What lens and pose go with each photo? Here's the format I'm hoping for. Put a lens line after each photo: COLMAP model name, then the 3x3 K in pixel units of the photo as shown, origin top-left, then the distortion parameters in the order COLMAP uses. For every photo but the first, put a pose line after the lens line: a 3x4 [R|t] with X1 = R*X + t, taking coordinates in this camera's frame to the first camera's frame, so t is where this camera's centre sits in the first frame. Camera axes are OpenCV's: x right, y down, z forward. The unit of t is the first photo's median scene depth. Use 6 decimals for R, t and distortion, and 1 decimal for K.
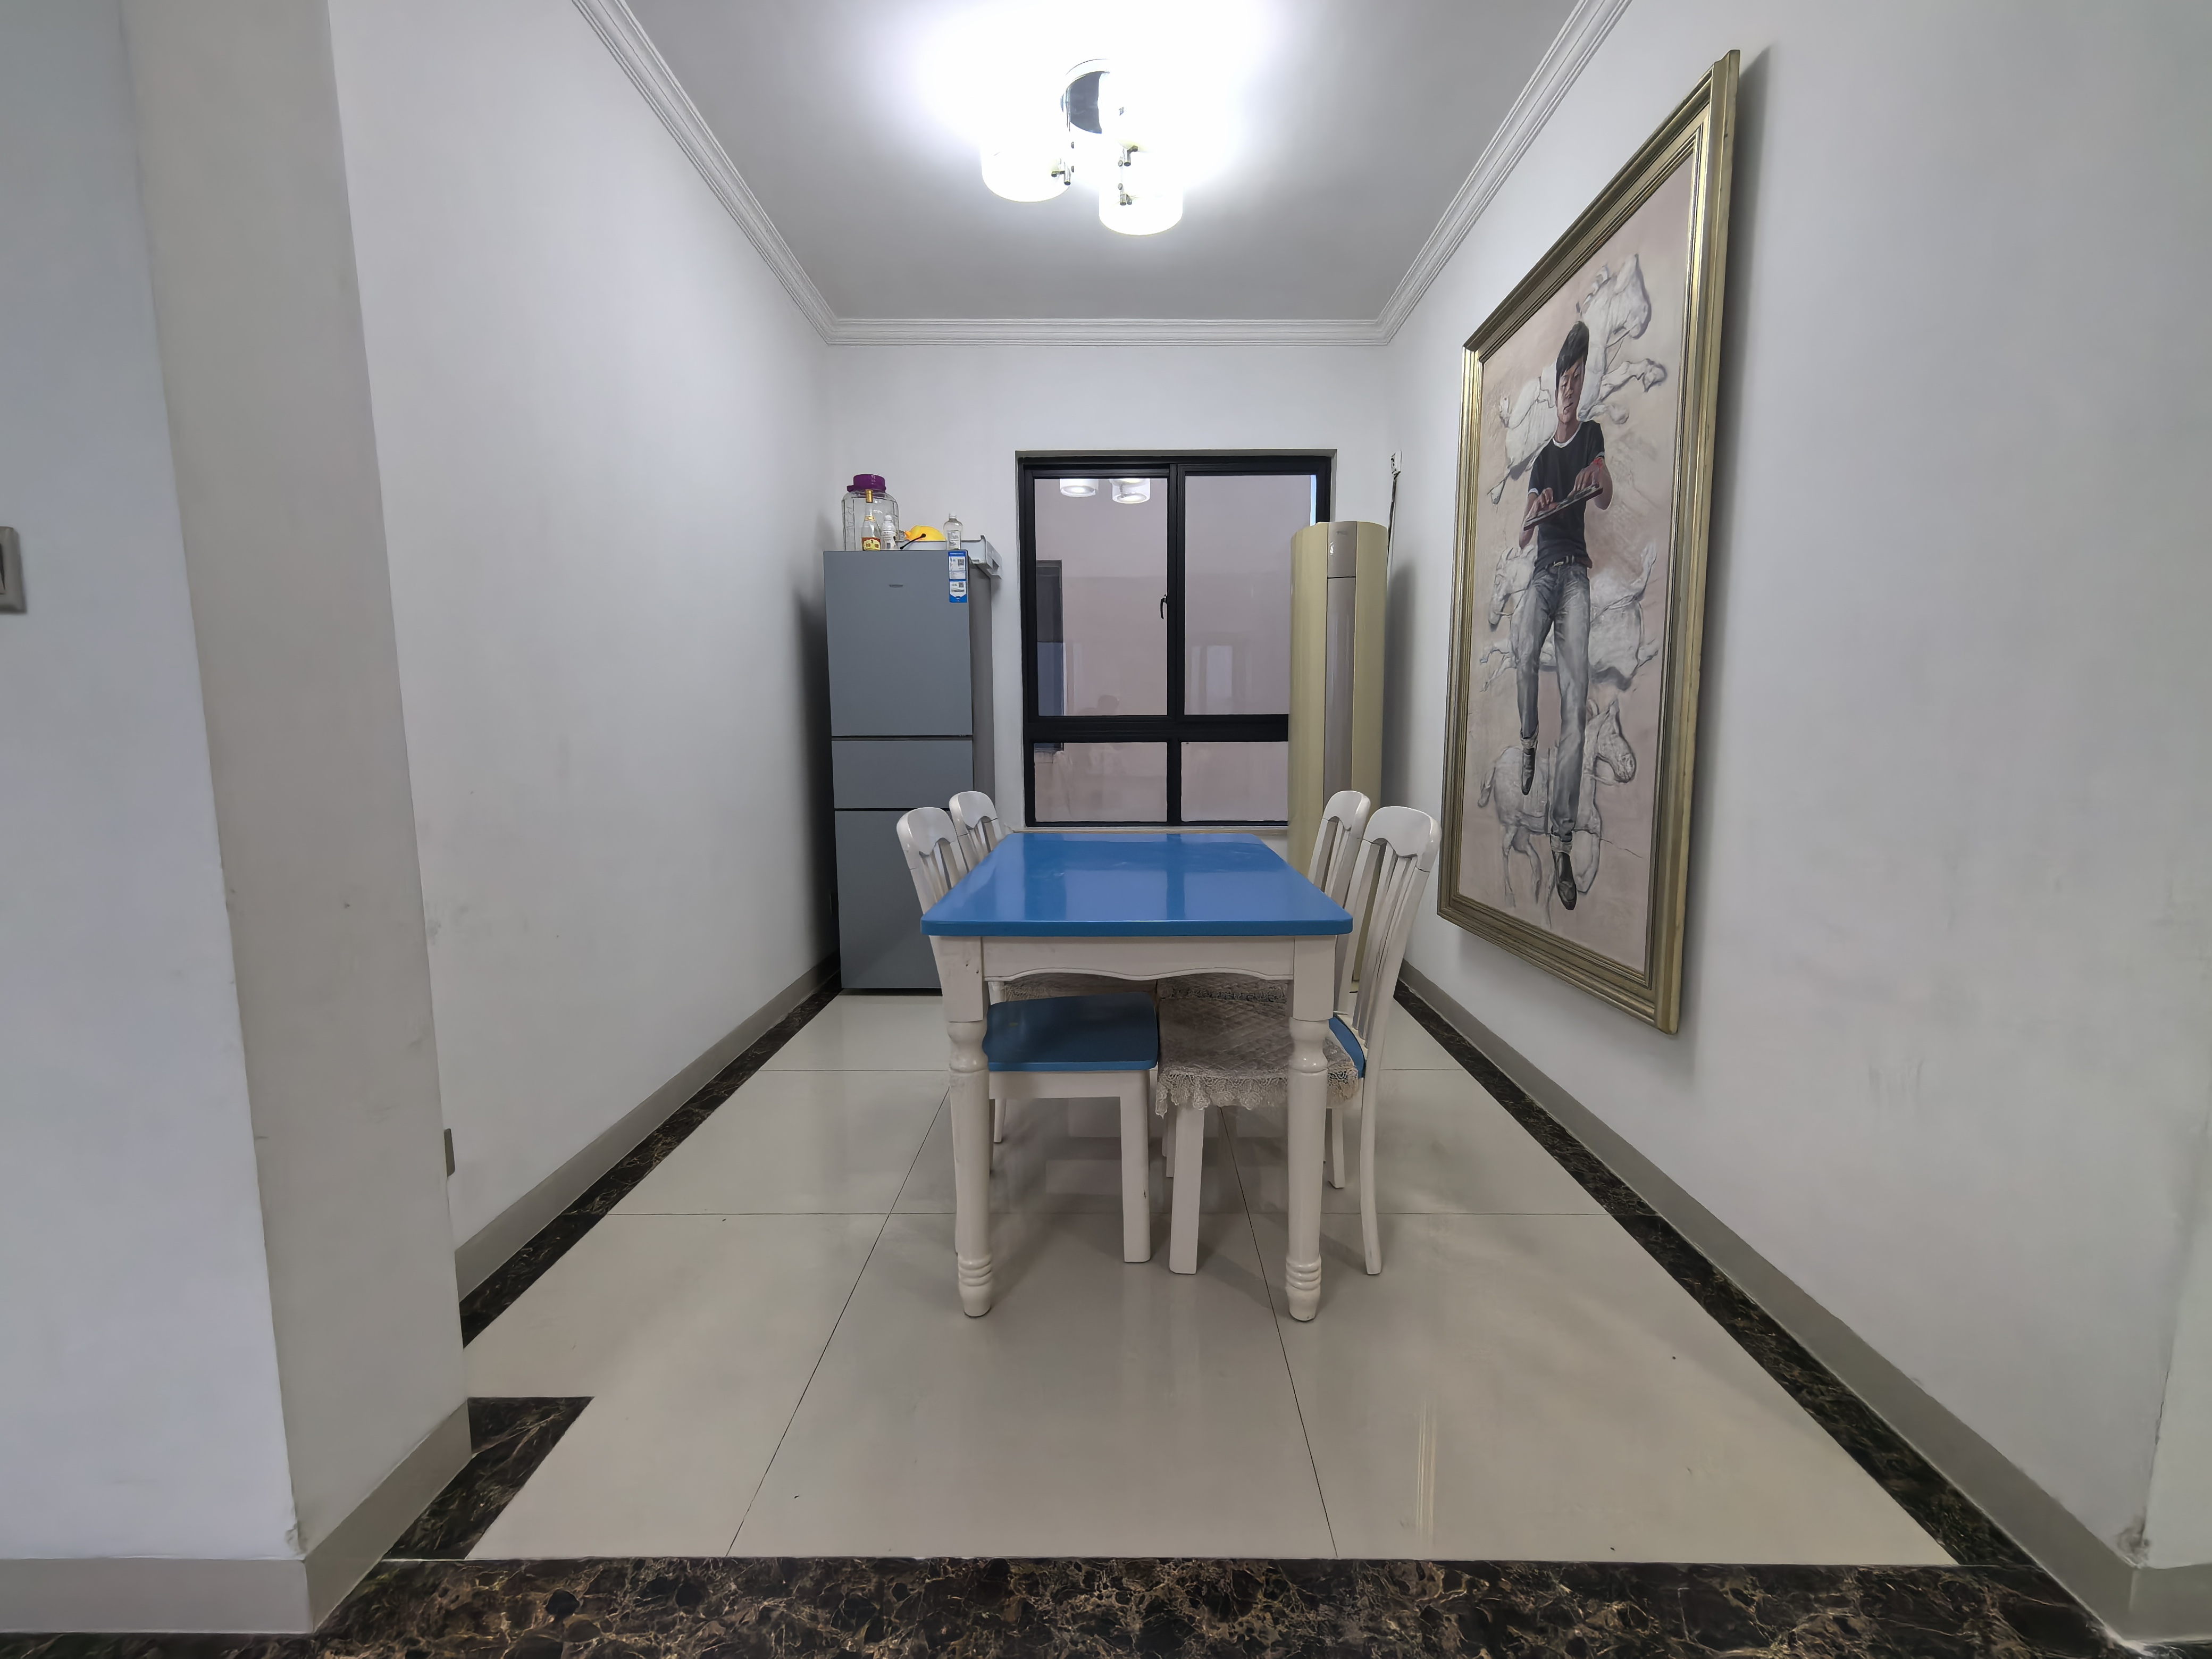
lens RADIAL K [[876.7, 0, 1108.2], [0, 876.7, 827.9], [0, 0, 1]] dist [-0.000469, -0.000122]
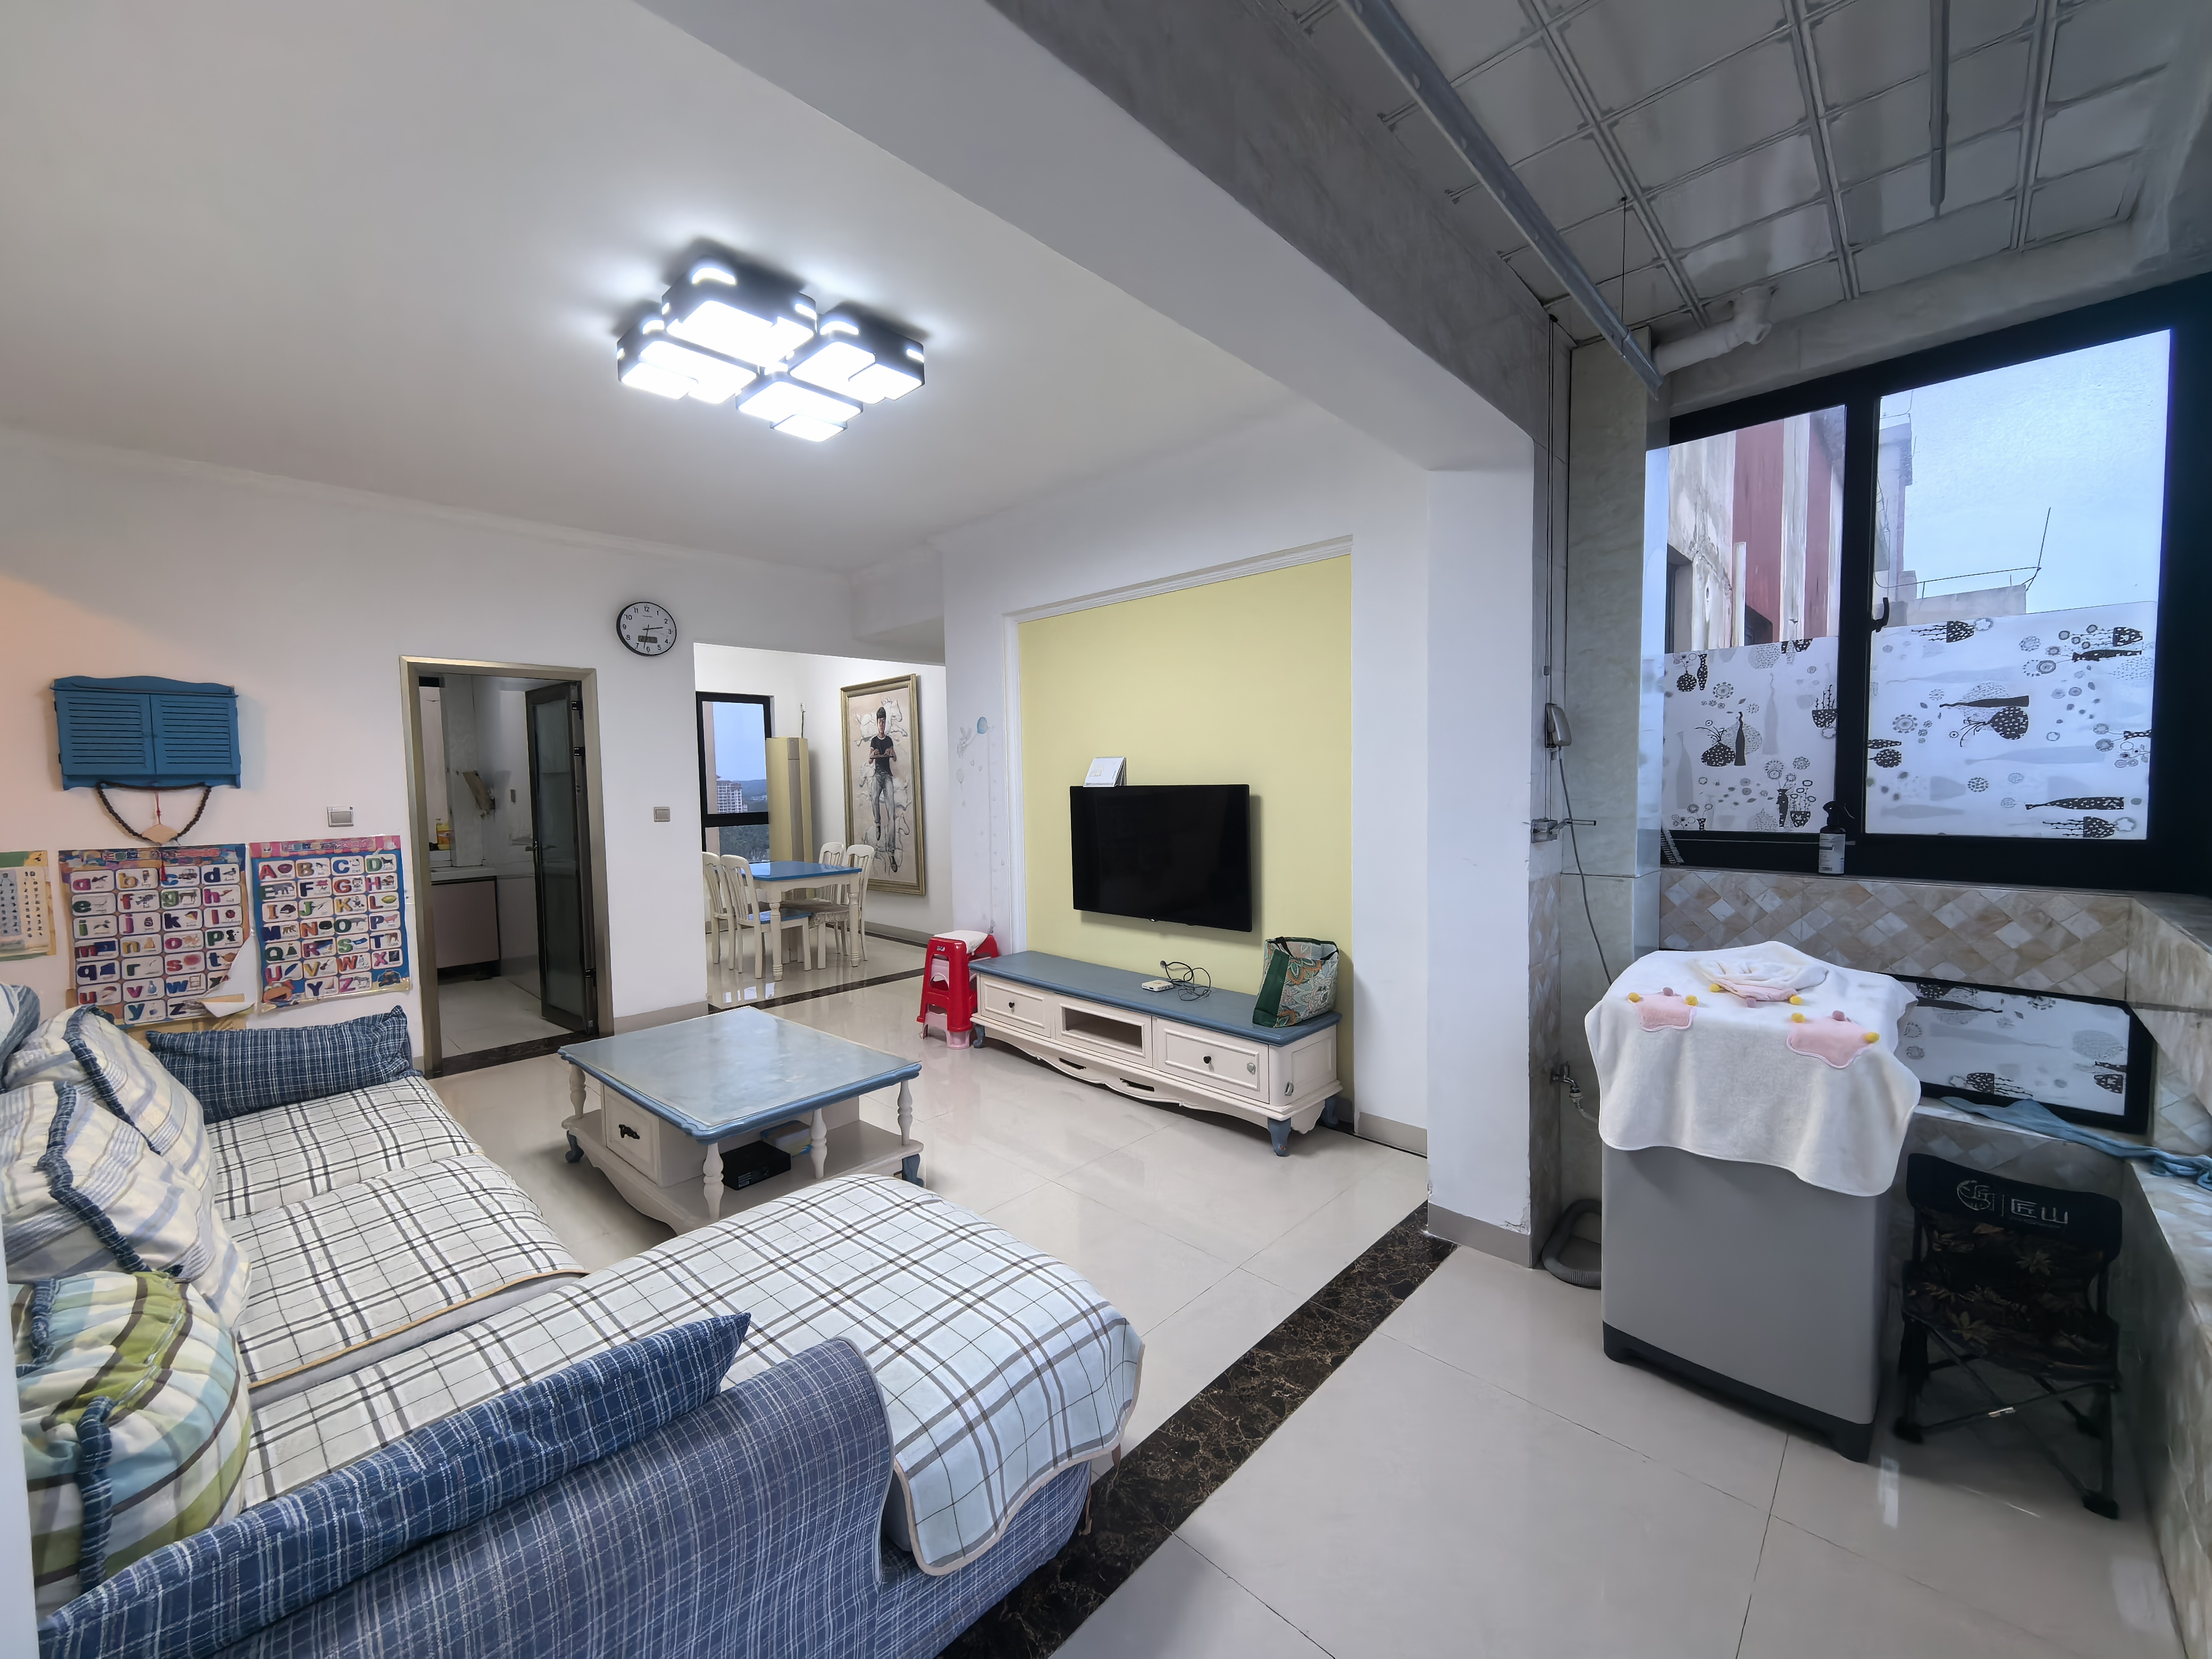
lens RADIAL K [[876.7, 0, 1116.8], [0, 876.7, 826.3], [0, 0, 1]] dist [-0.000469, -0.000122]
pose [[0.690532, -0.050934, 0.721506, -1.384971], [0.104558, 0.994069, -0.029894, 0.109396], [-0.715704, 0.096082, 0.691763, -2.076696]]
